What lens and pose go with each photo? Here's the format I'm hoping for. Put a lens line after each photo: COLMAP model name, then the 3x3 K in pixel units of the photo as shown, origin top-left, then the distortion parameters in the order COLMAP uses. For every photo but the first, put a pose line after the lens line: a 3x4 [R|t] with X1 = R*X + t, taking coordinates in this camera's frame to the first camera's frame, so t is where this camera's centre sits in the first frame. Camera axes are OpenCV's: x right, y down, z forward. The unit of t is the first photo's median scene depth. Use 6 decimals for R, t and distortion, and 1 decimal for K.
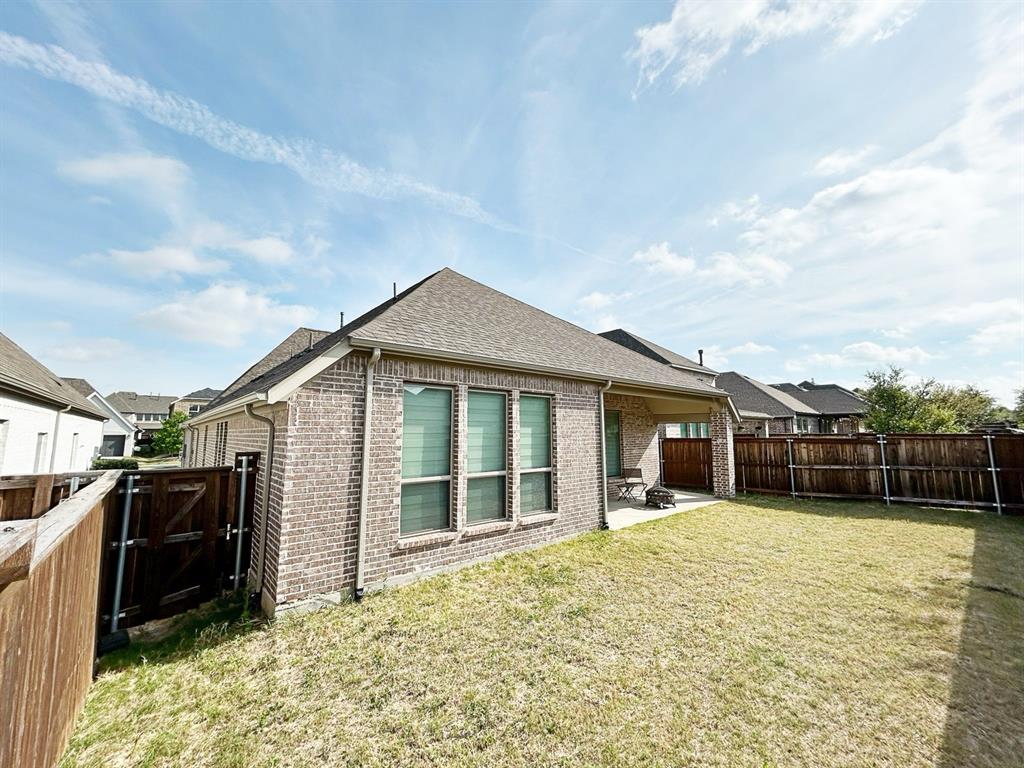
lens RADIAL K [[414.7, 0, 512.0], [0, 414.7, 384.0], [0, 0, 1]] dist [-0.001221, 0.000334]
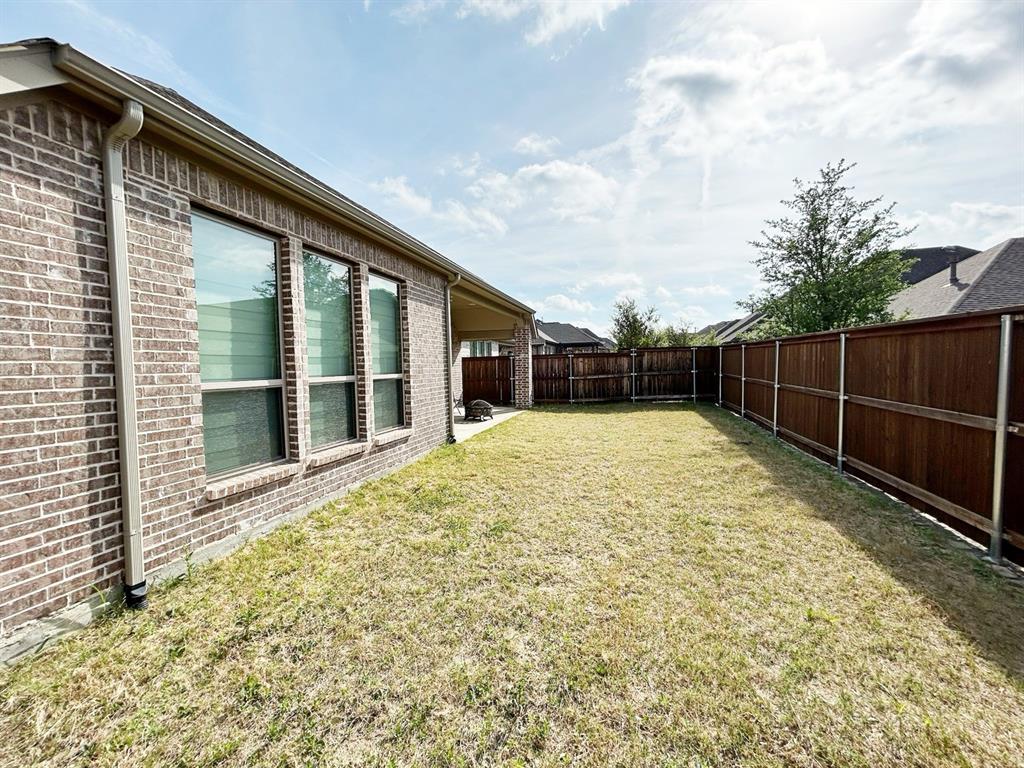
lens RADIAL K [[410.7, 0, 511.6], [0, 410.7, 384.9], [0, 0, 1]] dist [-0.001353, 0.000934]
pose [[0.830495, -0.039822, 0.555602, -0.211213], [-0.048121, 0.988583, 0.142784, 0.124350], [-0.554944, -0.145318, 0.819097, 0.292304]]
